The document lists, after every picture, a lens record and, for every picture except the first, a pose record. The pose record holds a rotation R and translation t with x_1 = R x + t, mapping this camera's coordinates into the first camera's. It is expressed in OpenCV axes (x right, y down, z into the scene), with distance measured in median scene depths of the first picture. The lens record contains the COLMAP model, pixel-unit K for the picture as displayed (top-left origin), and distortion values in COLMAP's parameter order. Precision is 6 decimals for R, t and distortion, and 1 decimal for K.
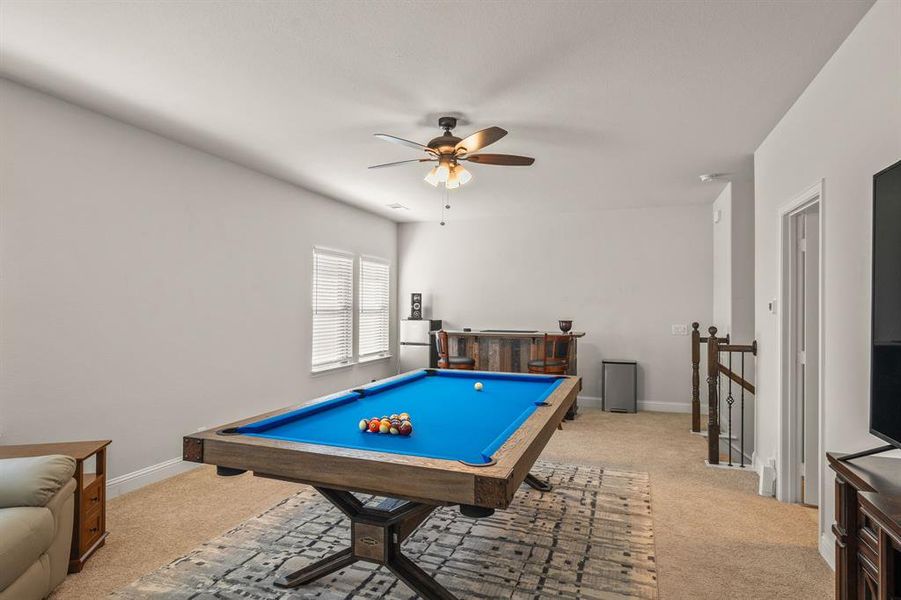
lens RADIAL K [[482.1, 0, 448.9], [0, 482.1, 297.8], [0, 0, 1]] dist [0.000097, 0.000043]
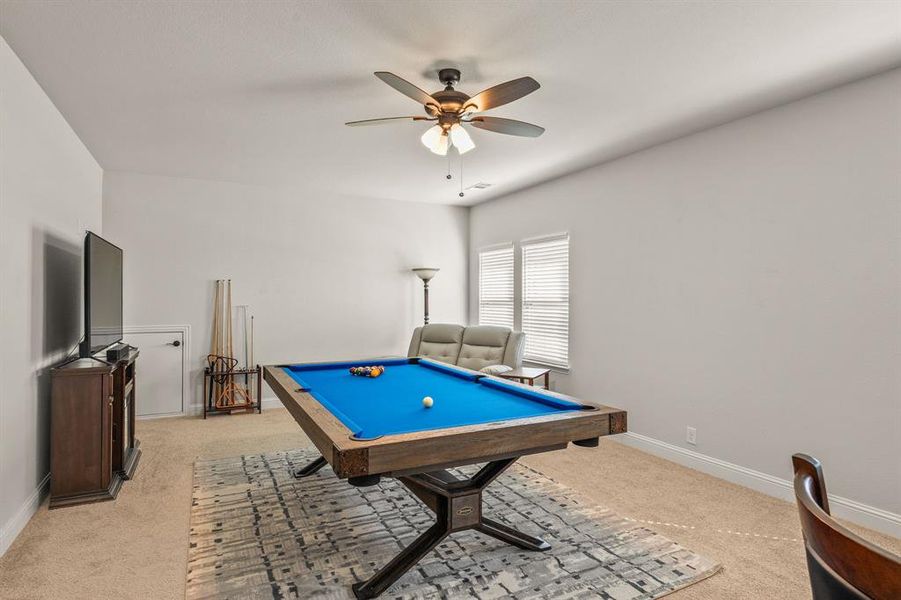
lens RADIAL K [[482.1, 0, 448.5], [0, 482.1, 303.4], [0, 0, 1]] dist [0.000097, 0.000043]
pose [[-0.668223, 0.004908, -0.743945, 0.714619], [0.006310, 0.999980, 0.000929, 0.034050], [0.743935, -0.004074, -0.668240, 1.827929]]
